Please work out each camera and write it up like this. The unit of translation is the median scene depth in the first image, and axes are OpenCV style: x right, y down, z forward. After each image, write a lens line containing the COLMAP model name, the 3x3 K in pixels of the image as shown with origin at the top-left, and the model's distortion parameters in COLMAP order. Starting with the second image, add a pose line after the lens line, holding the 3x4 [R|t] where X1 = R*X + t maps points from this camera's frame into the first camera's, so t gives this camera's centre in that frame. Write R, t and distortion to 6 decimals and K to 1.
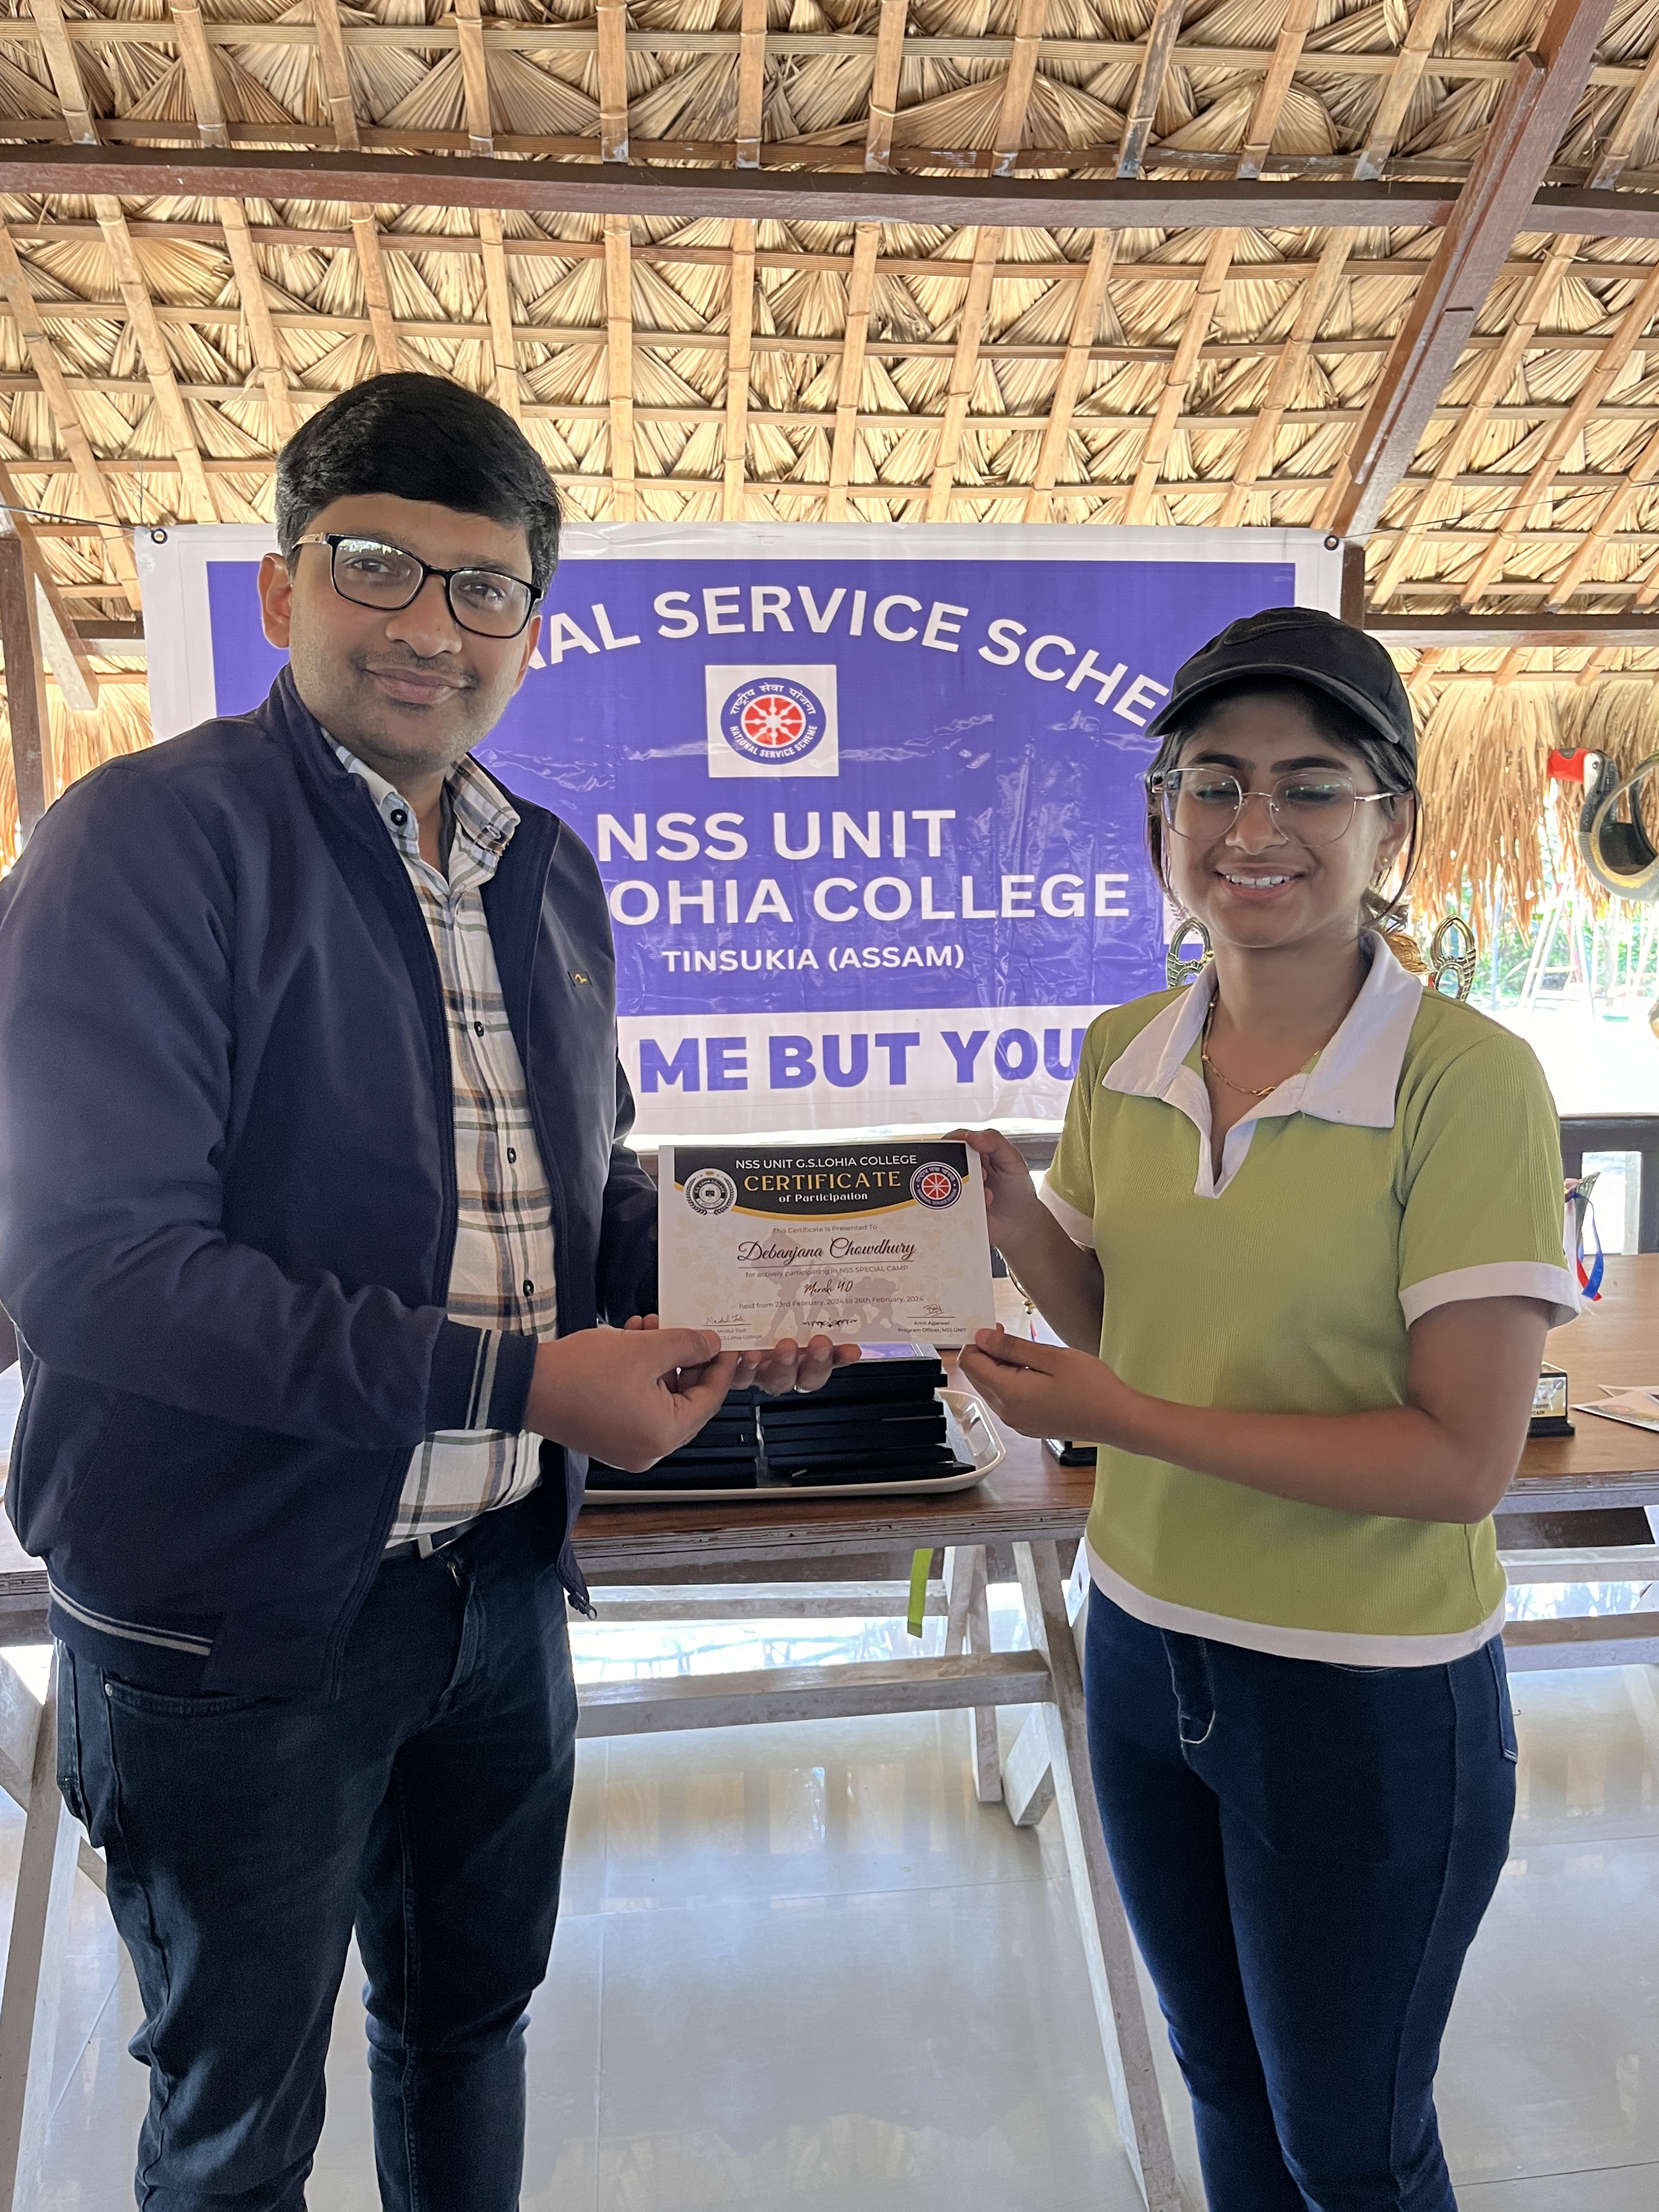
lens RADIAL K [[1718.6, 0, 815.8], [0, 1718.6, 1087.9], [0, 0, 1]] dist [0.104892, -0.171892]
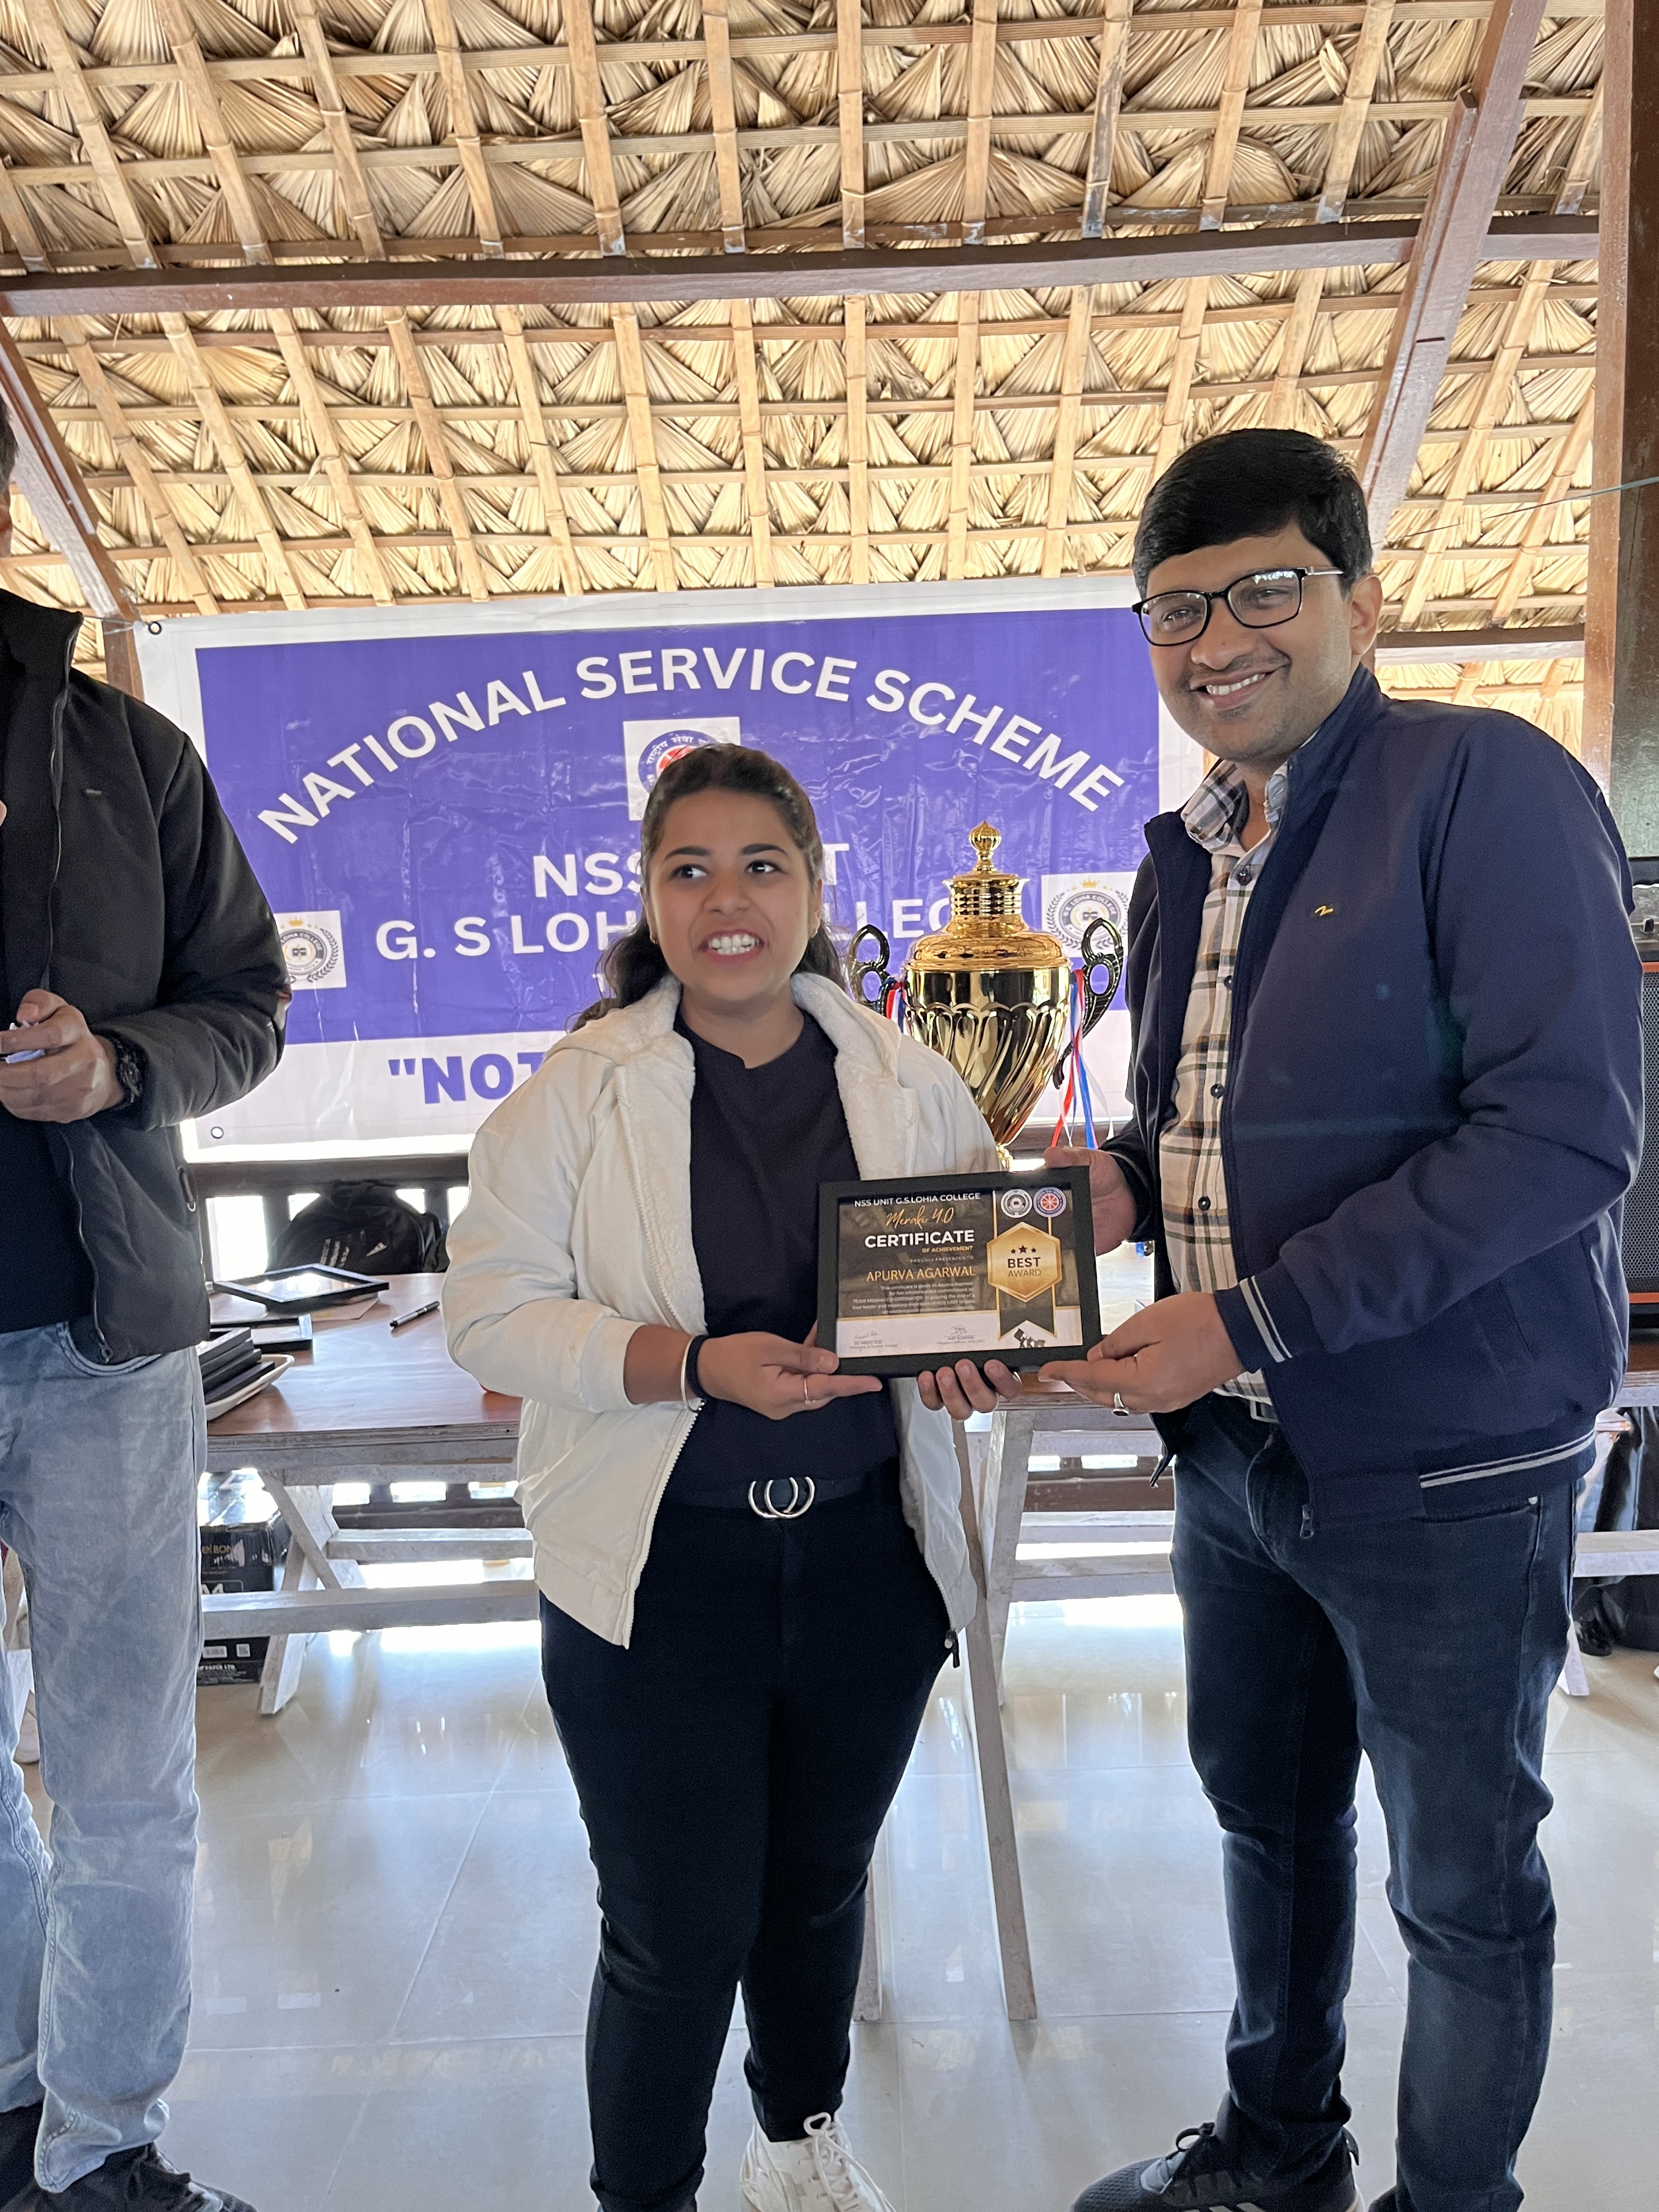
lens RADIAL K [[1743.6, 0, 848.1], [0, 1743.6, 1121.2], [0, 0, 1]] dist [0.081570, -0.135181]
pose [[0.994172, -0.011868, -0.107153, 0.131368], [0.012232, 0.999921, 0.002739, 0.009670], [0.107112, -0.004034, 0.994239, -0.078415]]
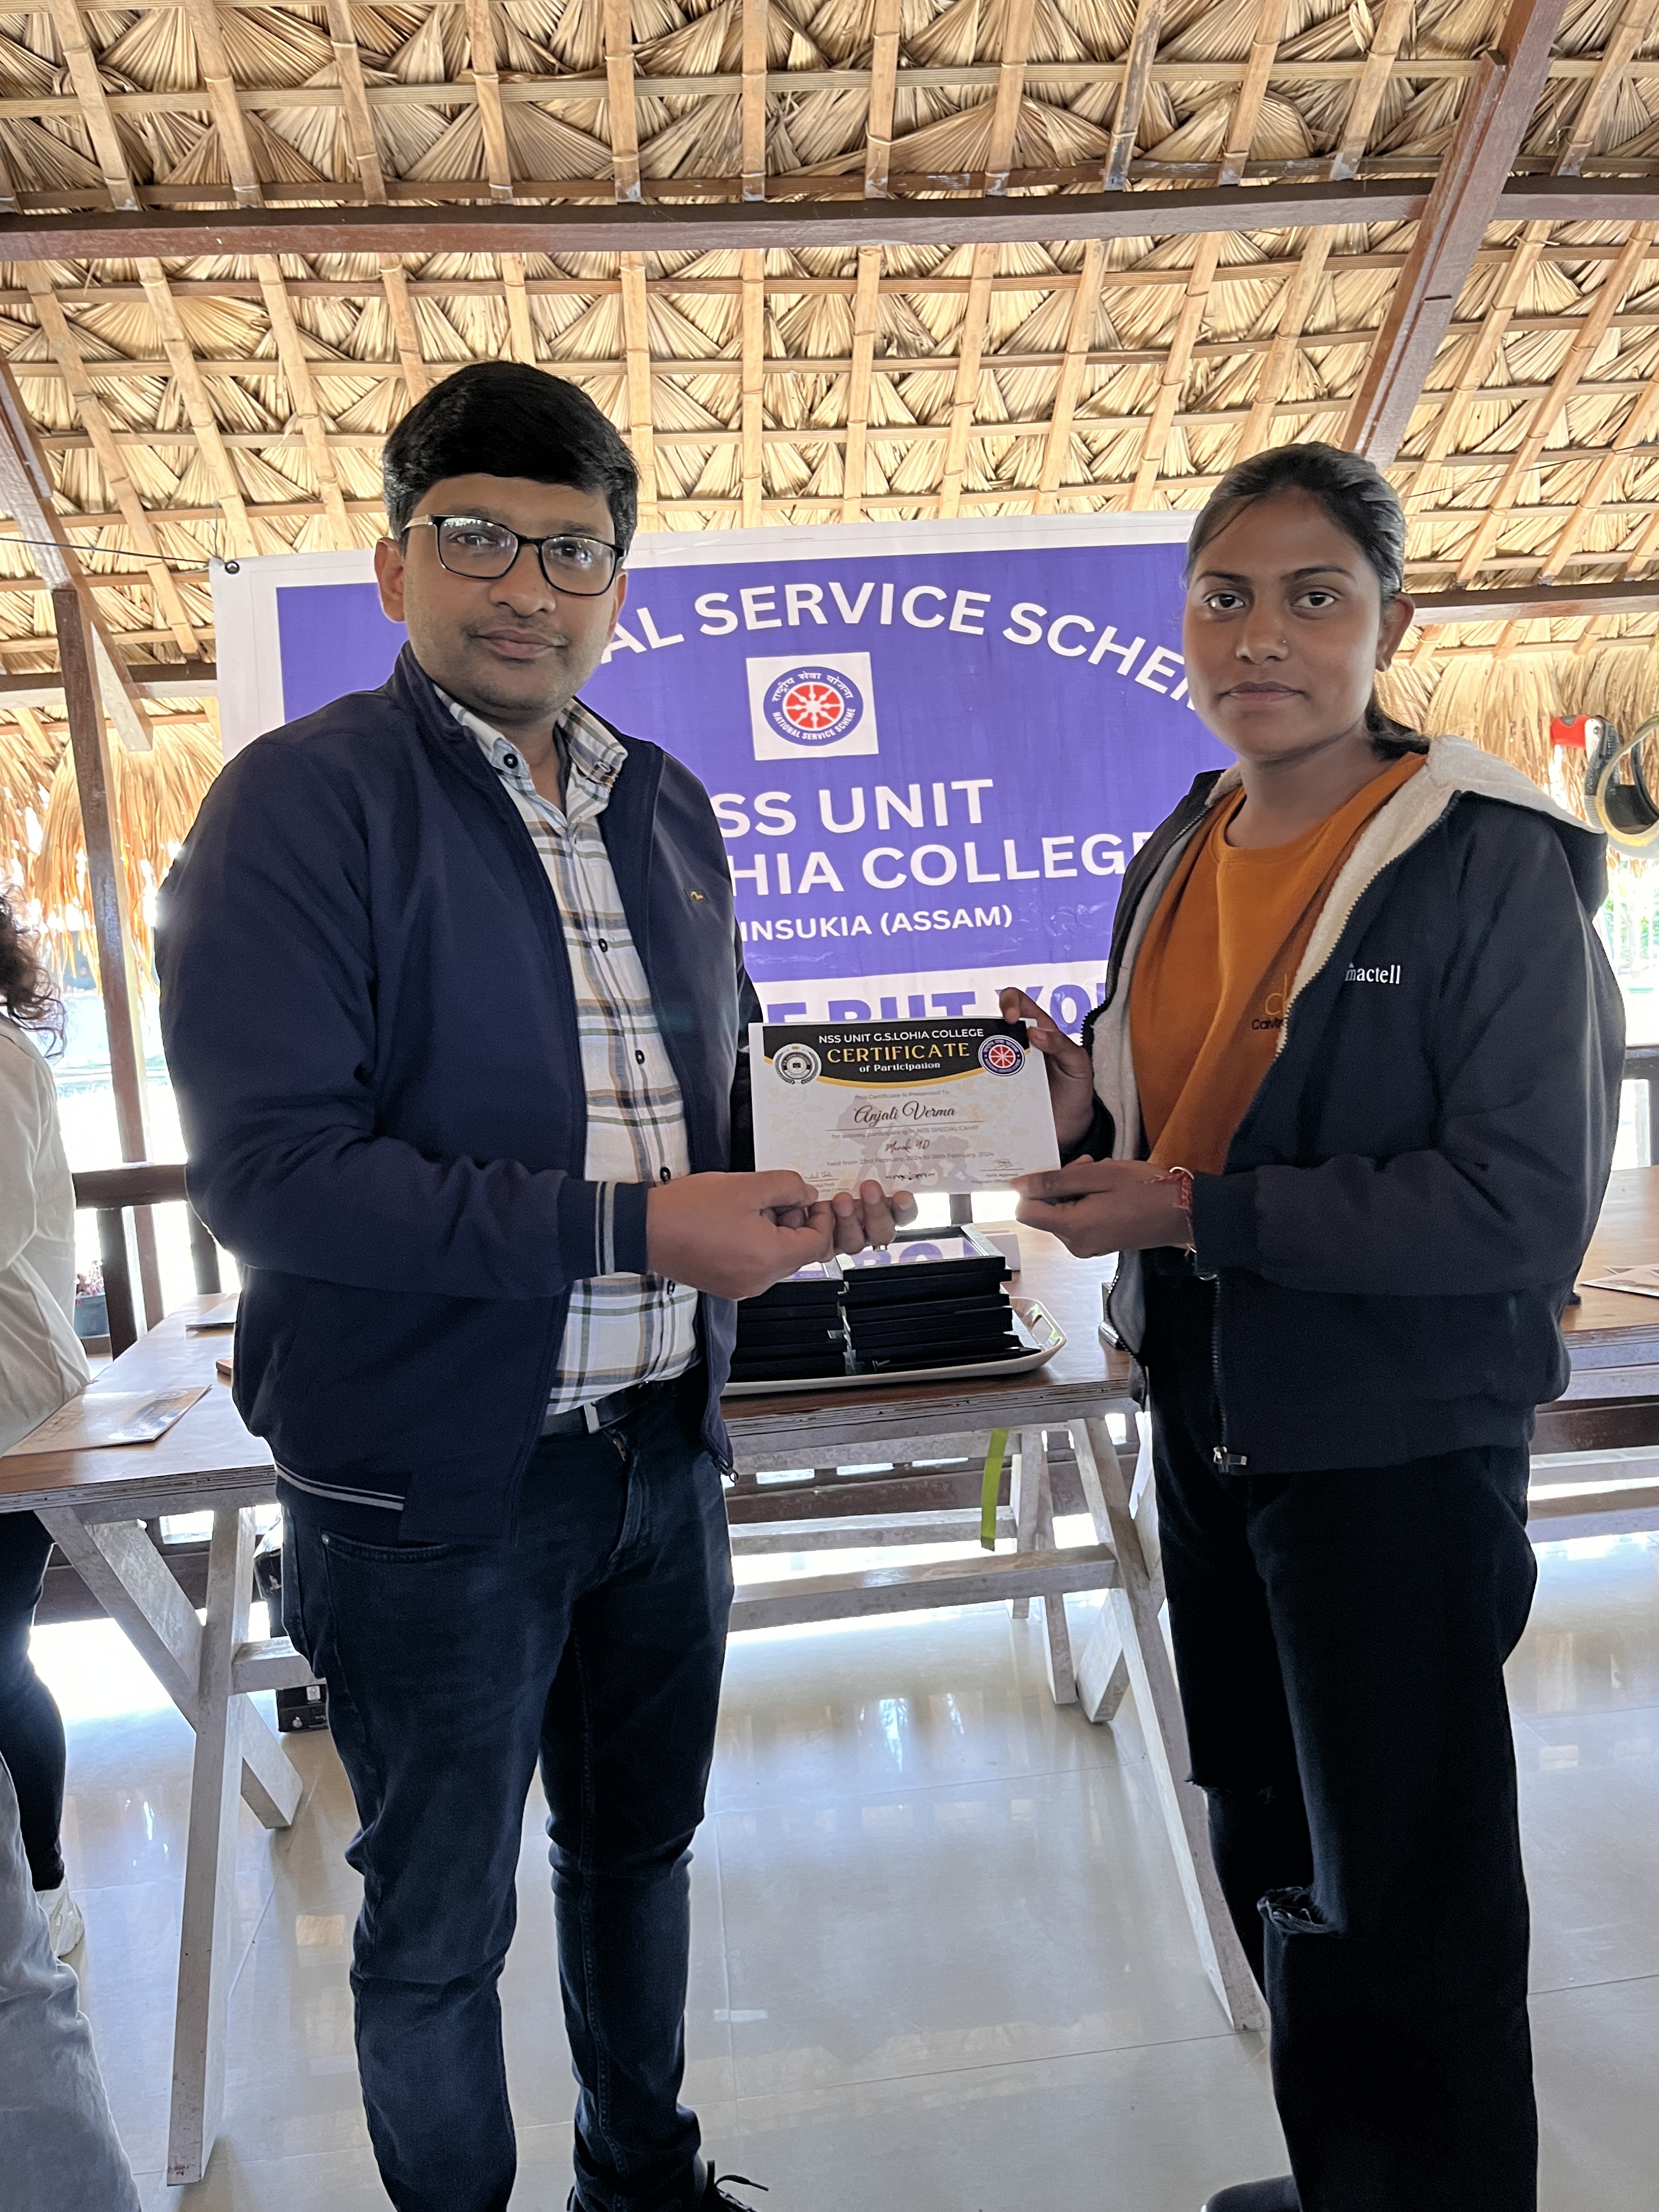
lens RADIAL K [[1720.0, 0, 830.9], [0, 1720.0, 1091.1], [0, 0, 1]] dist [0.099818, -0.164141]
pose [[0.998716, -0.049896, -0.008783, -0.009387], [0.049805, 0.998706, -0.010268, 0.021674], [0.009284, 0.009817, 0.999909, -0.045213]]
